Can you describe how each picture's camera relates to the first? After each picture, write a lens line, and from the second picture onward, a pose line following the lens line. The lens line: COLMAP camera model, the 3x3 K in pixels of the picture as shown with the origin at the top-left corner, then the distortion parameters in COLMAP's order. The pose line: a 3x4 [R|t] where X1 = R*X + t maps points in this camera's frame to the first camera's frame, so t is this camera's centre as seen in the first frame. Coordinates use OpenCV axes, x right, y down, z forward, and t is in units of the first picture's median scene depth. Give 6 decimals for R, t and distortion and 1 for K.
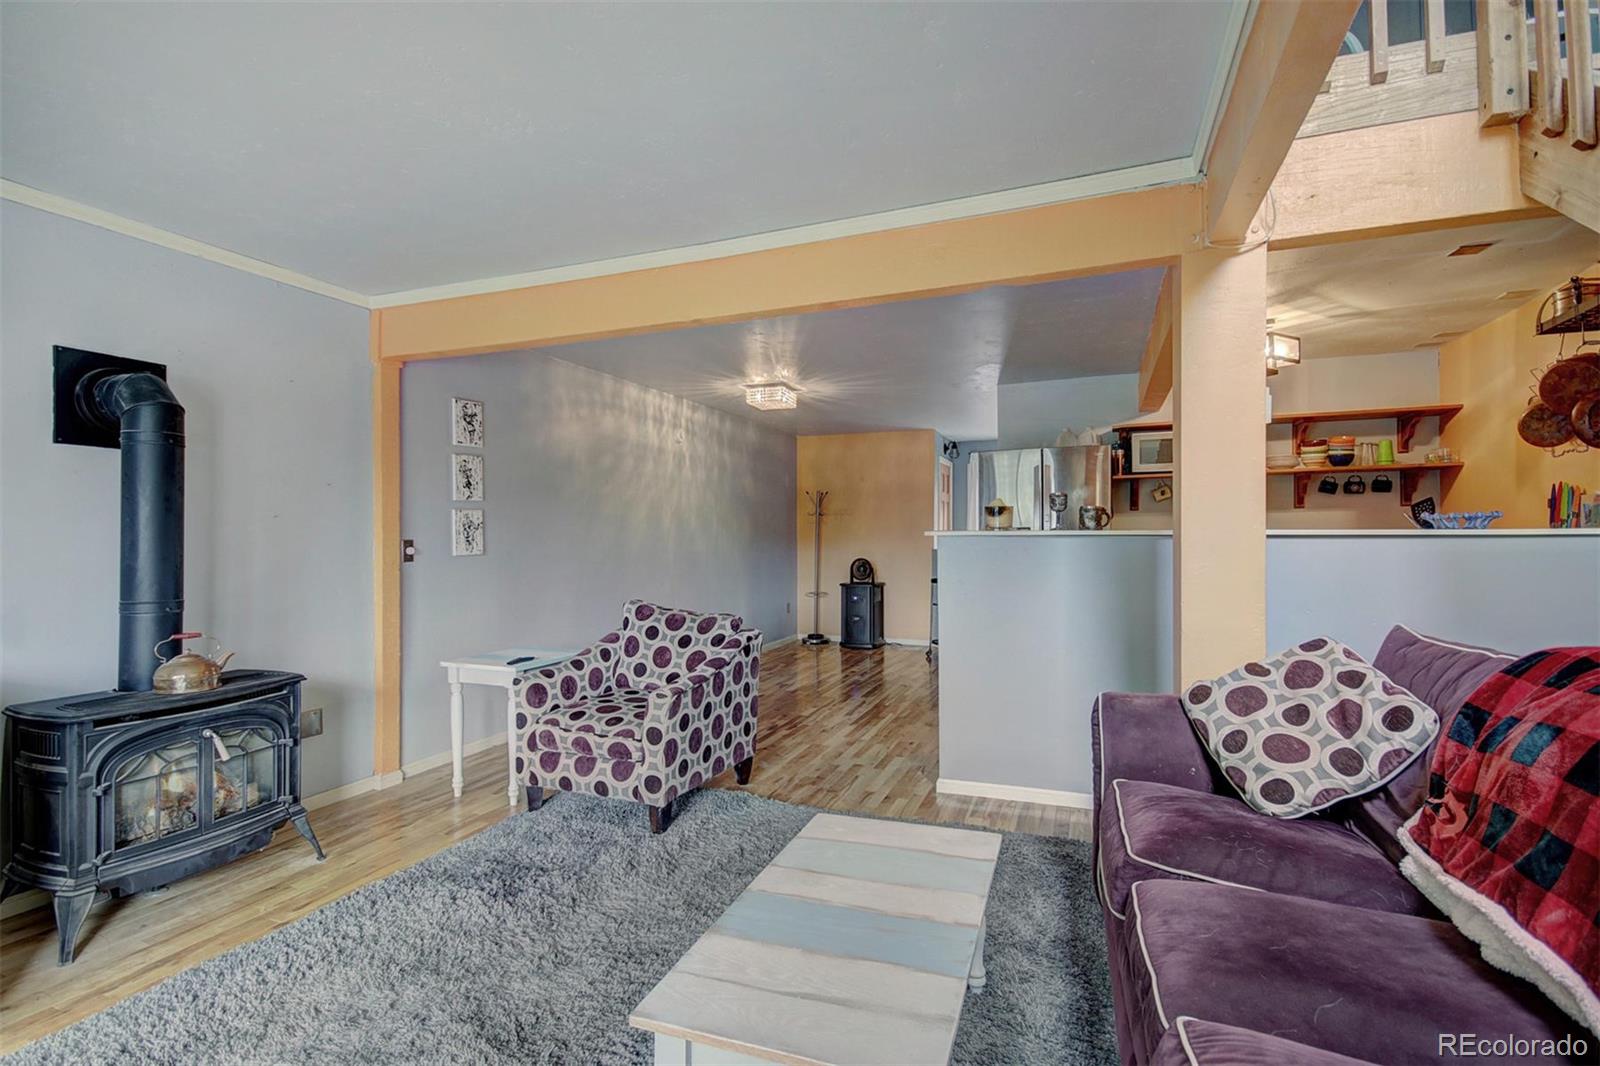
lens RADIAL K [[760.5, 0, 800.0], [0, 760.5, 533.0], [0, 0, 1]] dist [-0.001479, 0.000044]
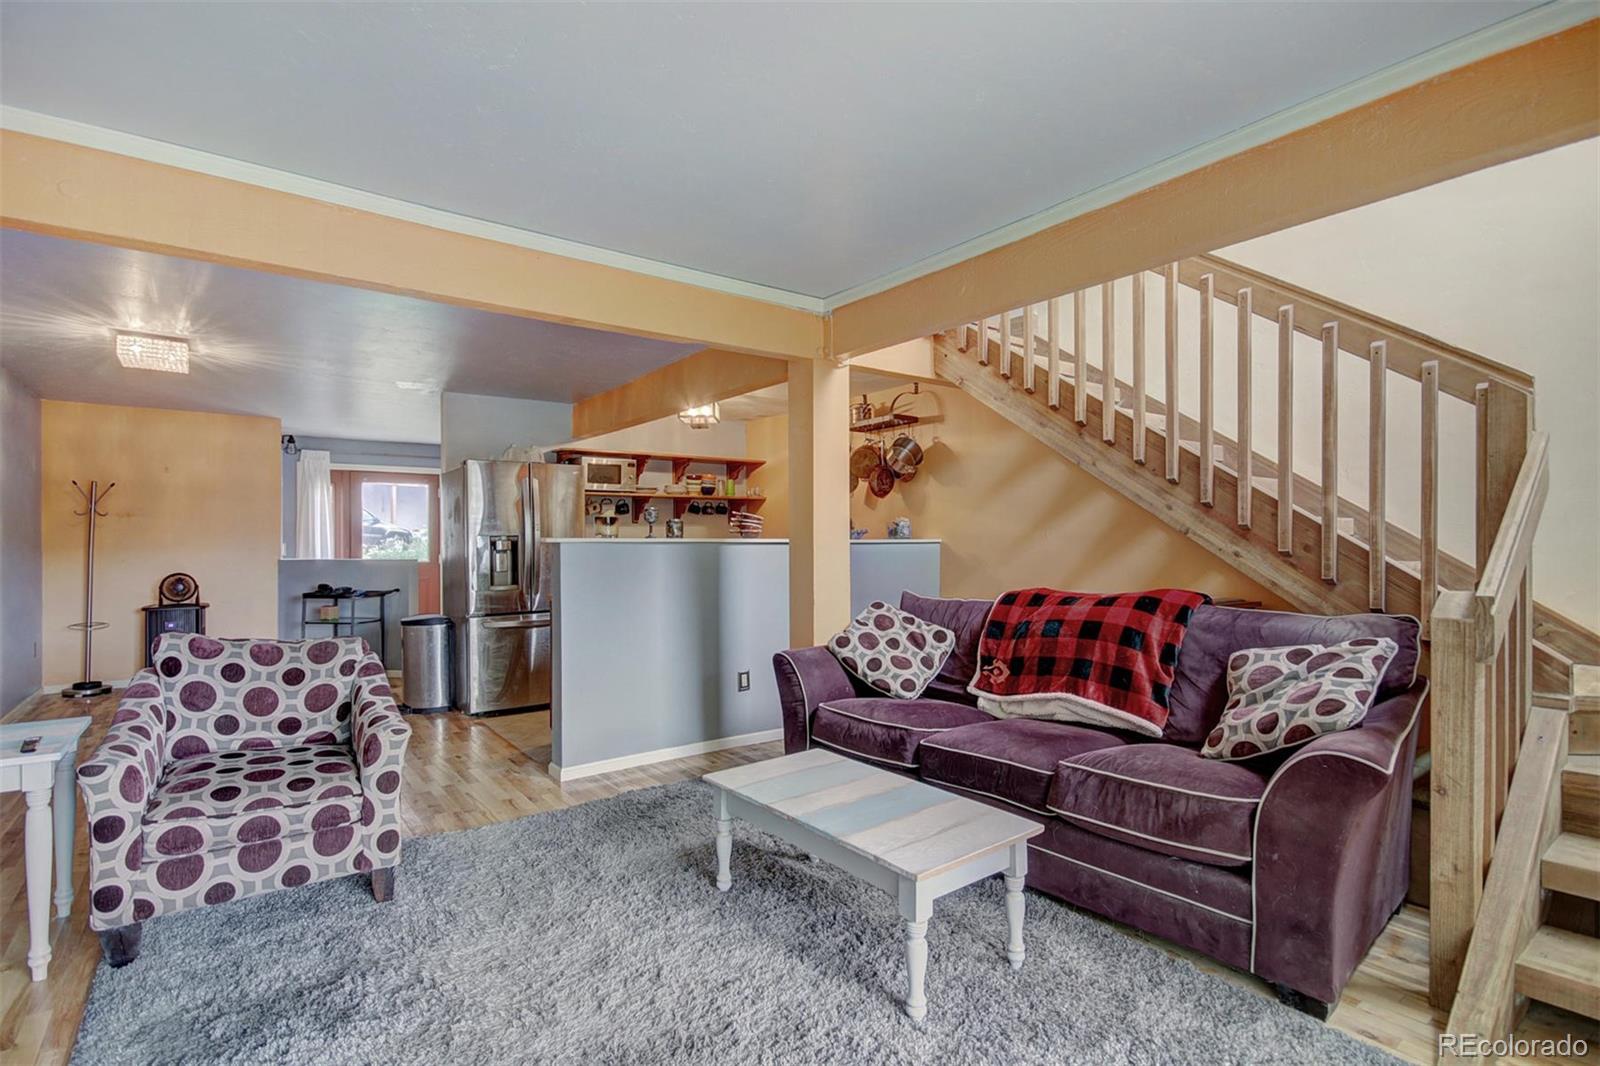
lens RADIAL K [[744.9, 0, 799.8], [0, 744.9, 552.0], [0, 0, 1]] dist [-0.002988, -0.000448]
pose [[0.524293, -0.005945, 0.851517, -0.472452], [-0.002810, 0.999958, 0.008712, 0.006870], [-0.851533, -0.006960, 0.524254, 0.148169]]
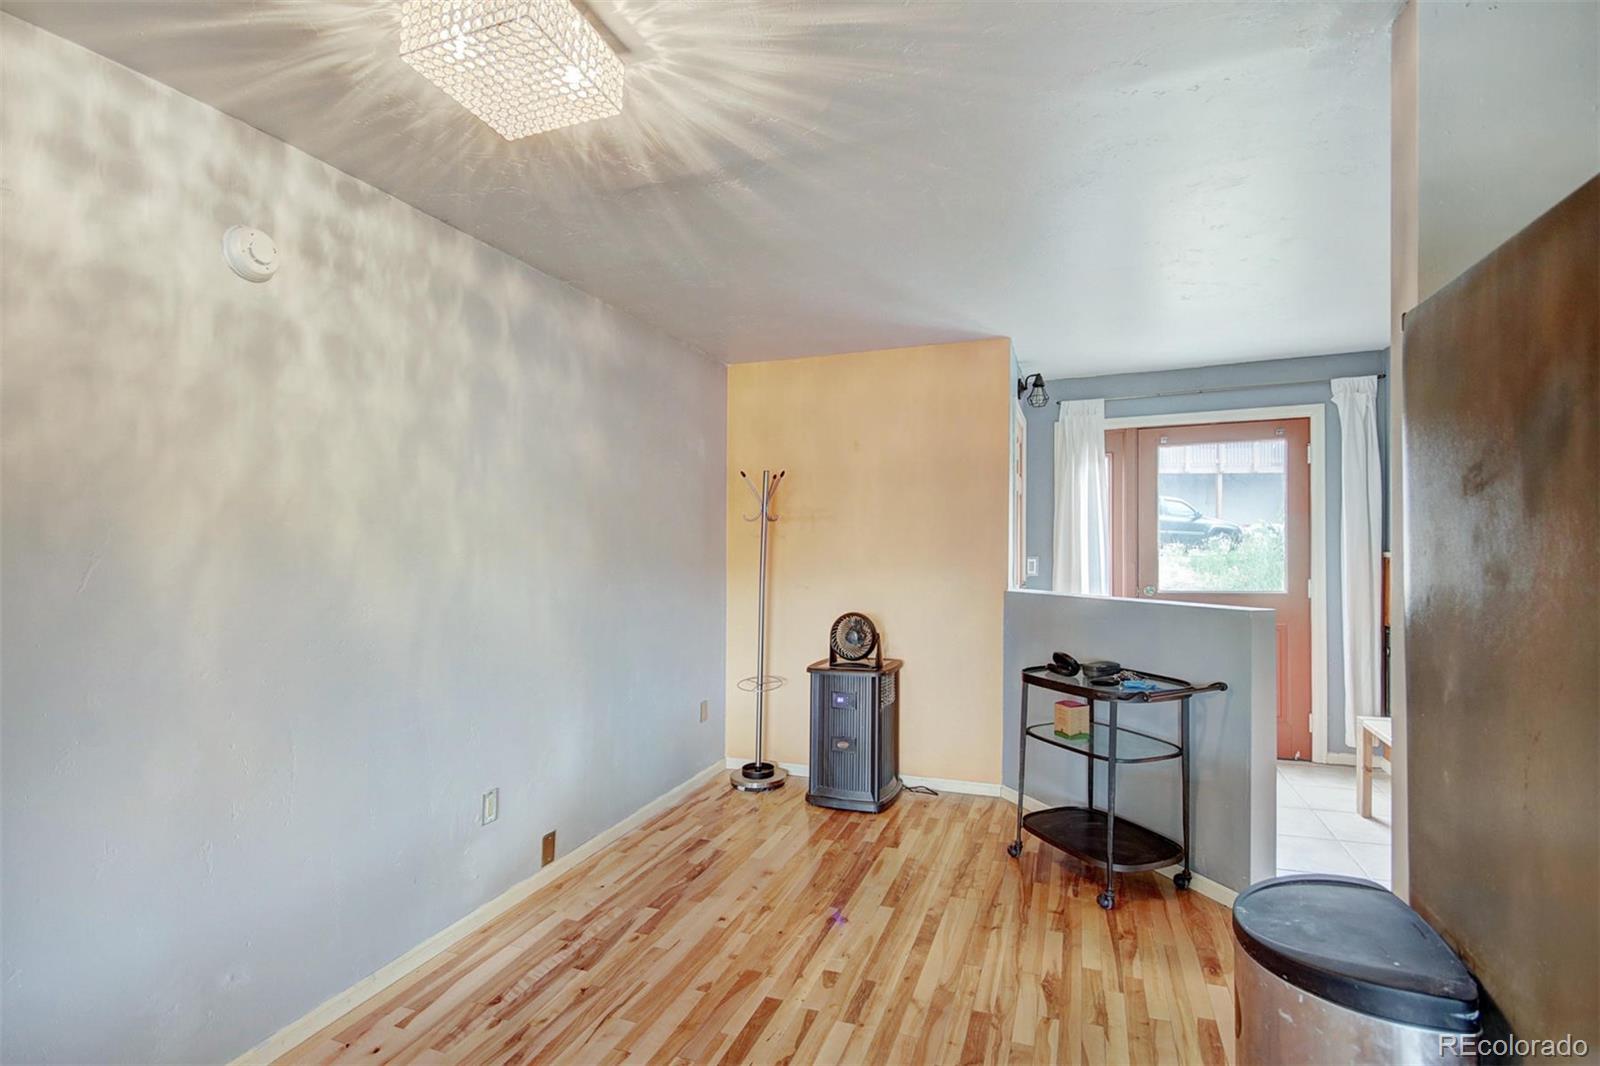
lens RADIAL K [[760.5, 0, 800.0], [0, 760.5, 533.0], [0, 0, 1]] dist [-0.001479, 0.000044]
pose [[0.999887, 0.002729, 0.014780, 0.085376], [-0.002653, 0.999983, -0.005170, -0.027138], [-0.014794, 0.005130, 0.999877, 1.110655]]
